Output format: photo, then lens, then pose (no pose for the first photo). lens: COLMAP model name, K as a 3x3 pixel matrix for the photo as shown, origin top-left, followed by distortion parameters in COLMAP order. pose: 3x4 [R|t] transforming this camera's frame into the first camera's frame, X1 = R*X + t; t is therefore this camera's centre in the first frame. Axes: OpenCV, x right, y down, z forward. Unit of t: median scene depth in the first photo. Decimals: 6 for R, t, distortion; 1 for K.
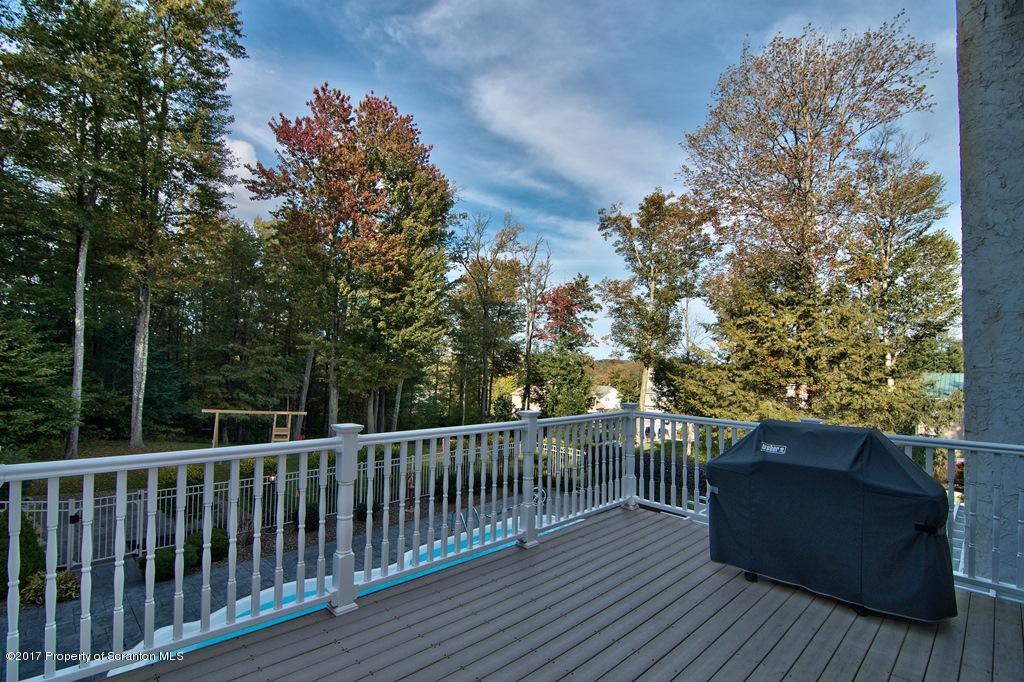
lens RADIAL K [[489.6, 0, 516.1], [0, 489.6, 344.0], [0, 0, 1]] dist [-0.013212, -0.006207]
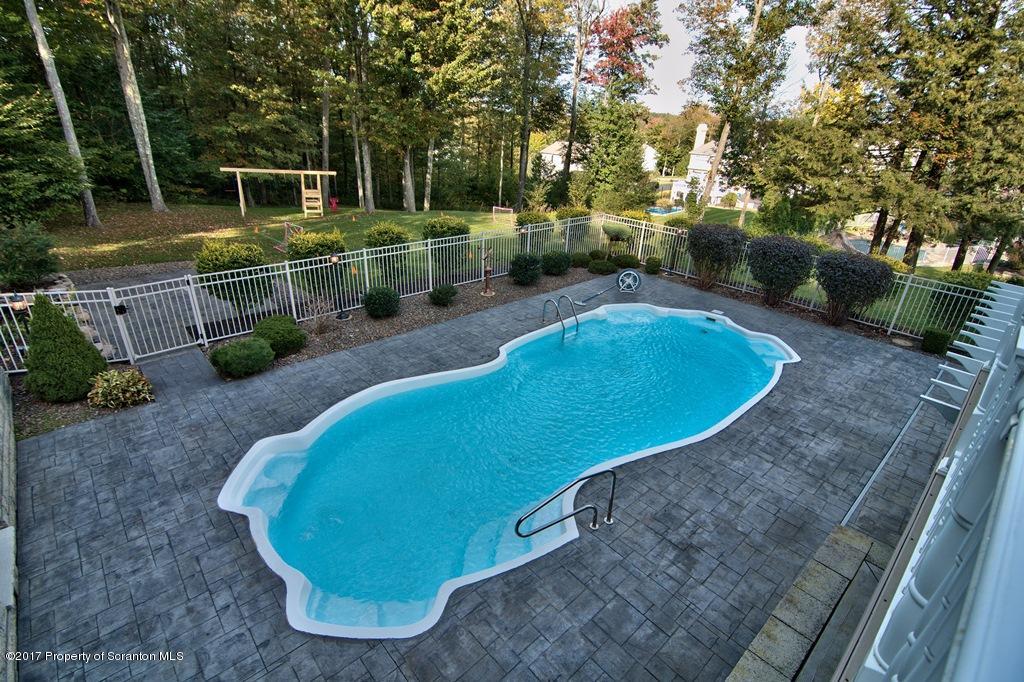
lens RADIAL K [[489.6, 0, 508.3], [0, 489.6, 342.6], [0, 0, 1]] dist [-0.013212, -0.006207]
pose [[0.998789, 0.031985, -0.037377, -0.072892], [-0.011301, 0.888647, 0.458453, 0.006210], [0.047878, -0.457475, 0.887932, 0.089081]]
